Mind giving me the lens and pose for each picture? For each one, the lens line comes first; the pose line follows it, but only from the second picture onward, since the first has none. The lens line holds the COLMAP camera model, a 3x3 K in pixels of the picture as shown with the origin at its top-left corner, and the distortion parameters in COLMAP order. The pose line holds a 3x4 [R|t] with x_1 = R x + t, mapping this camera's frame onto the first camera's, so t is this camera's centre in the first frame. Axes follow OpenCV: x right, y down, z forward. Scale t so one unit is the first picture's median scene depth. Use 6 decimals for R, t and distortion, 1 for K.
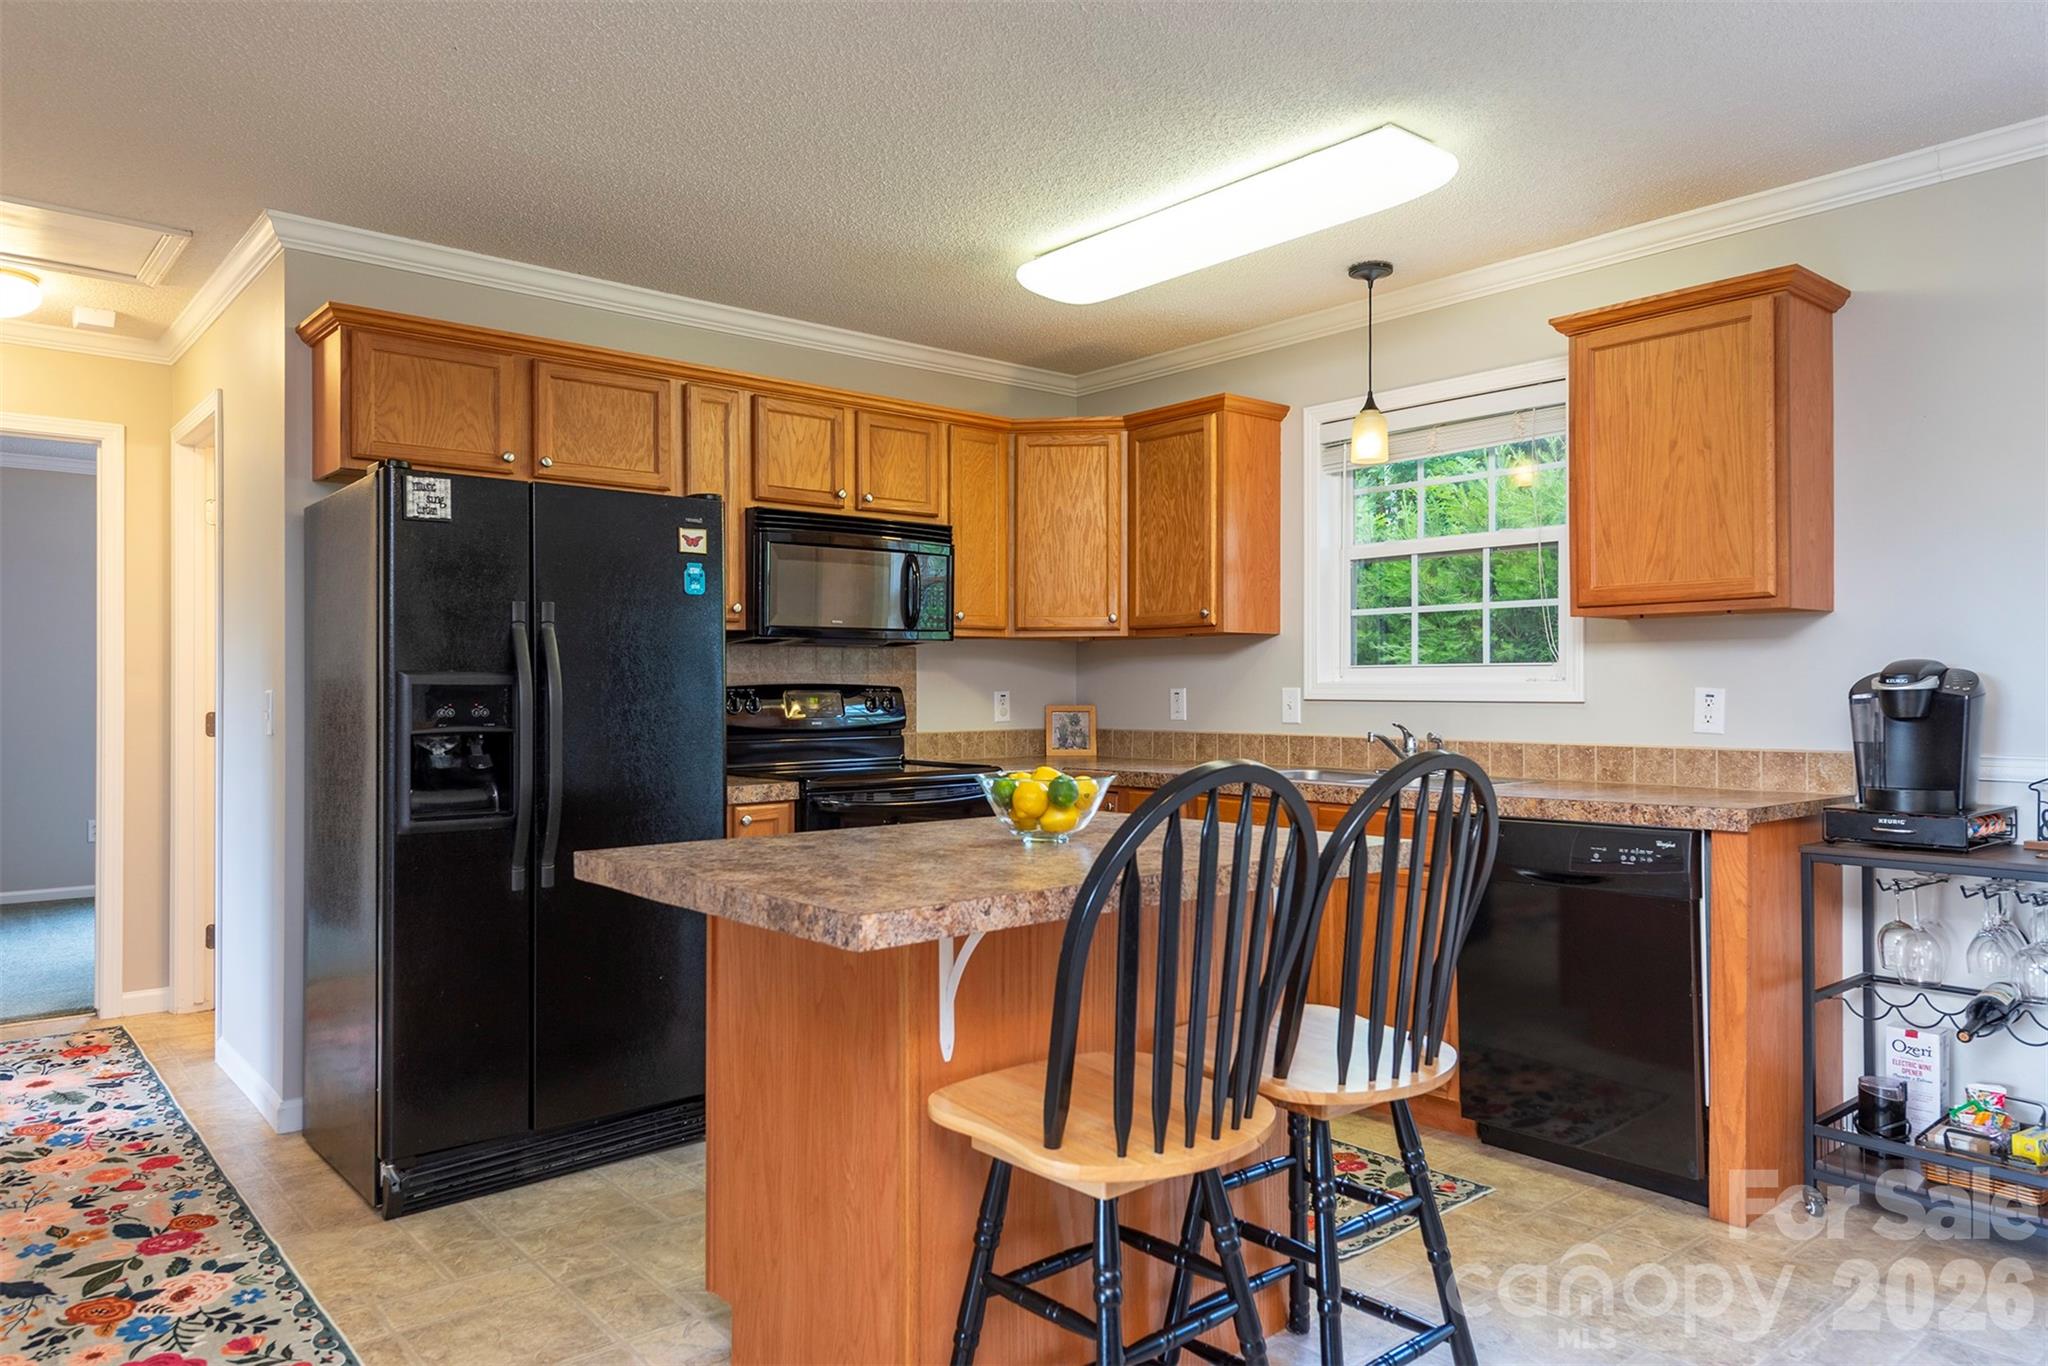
lens RADIAL K [[1319.8, 0, 1028.3], [0, 1319.8, 683.1], [0, 0, 1]] dist [-0.002681, 0.007055]
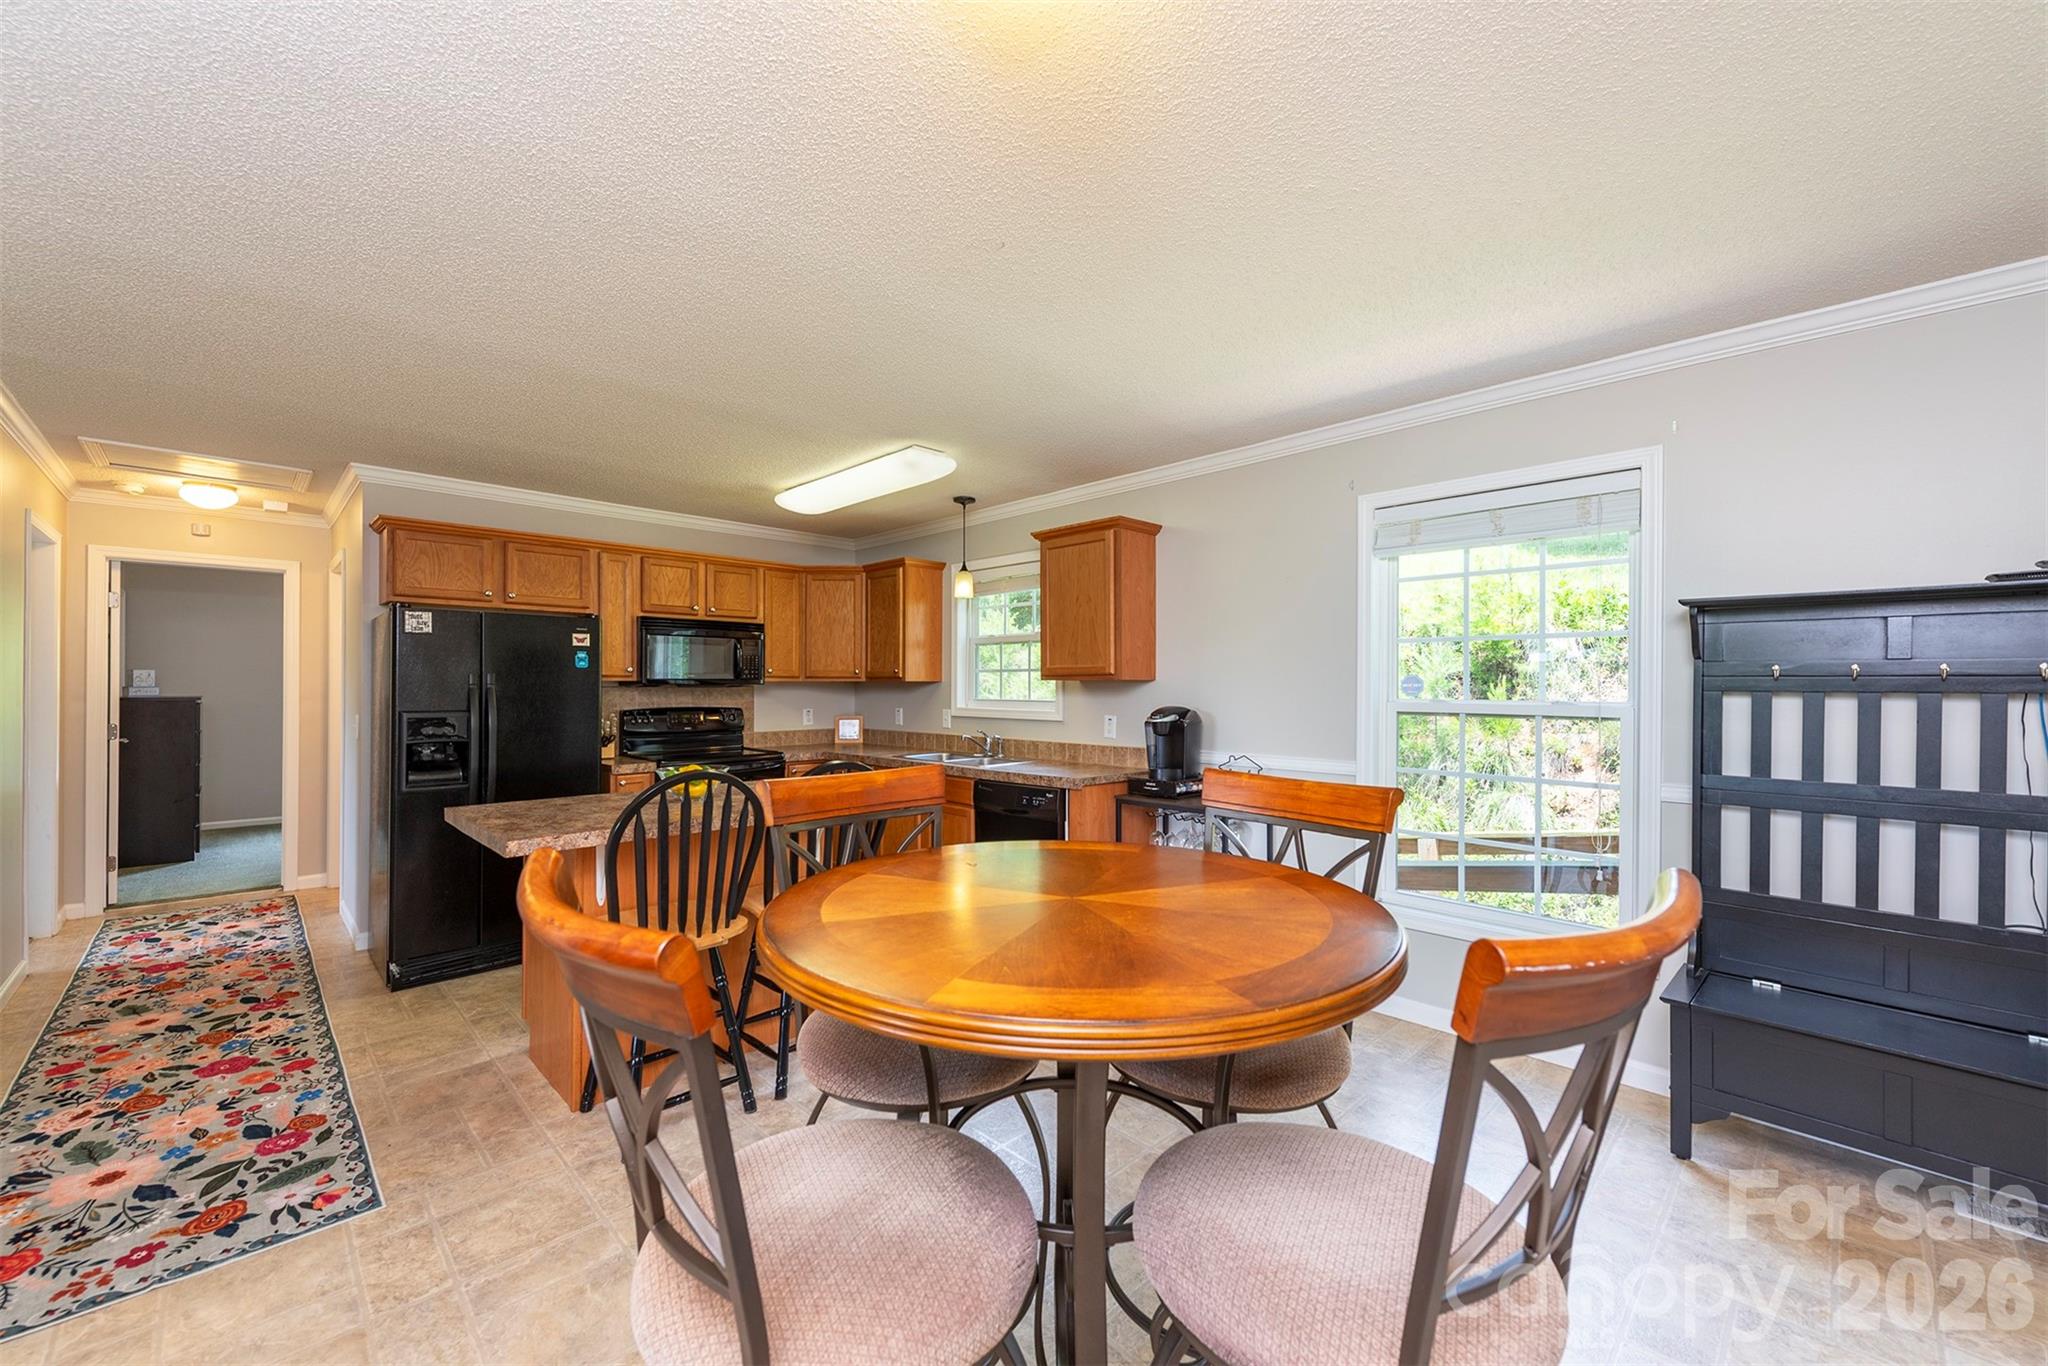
lens RADIAL K [[774.7, 0, 1018.7], [0, 774.7, 685.2], [0, 0, 1]] dist [-0.003849, -0.000480]
pose [[0.996708, 0.004936, 0.080921, 0.294306], [-0.004938, 0.999988, -0.000184, -0.044305], [-0.080921, -0.000216, 0.996721, -0.183101]]
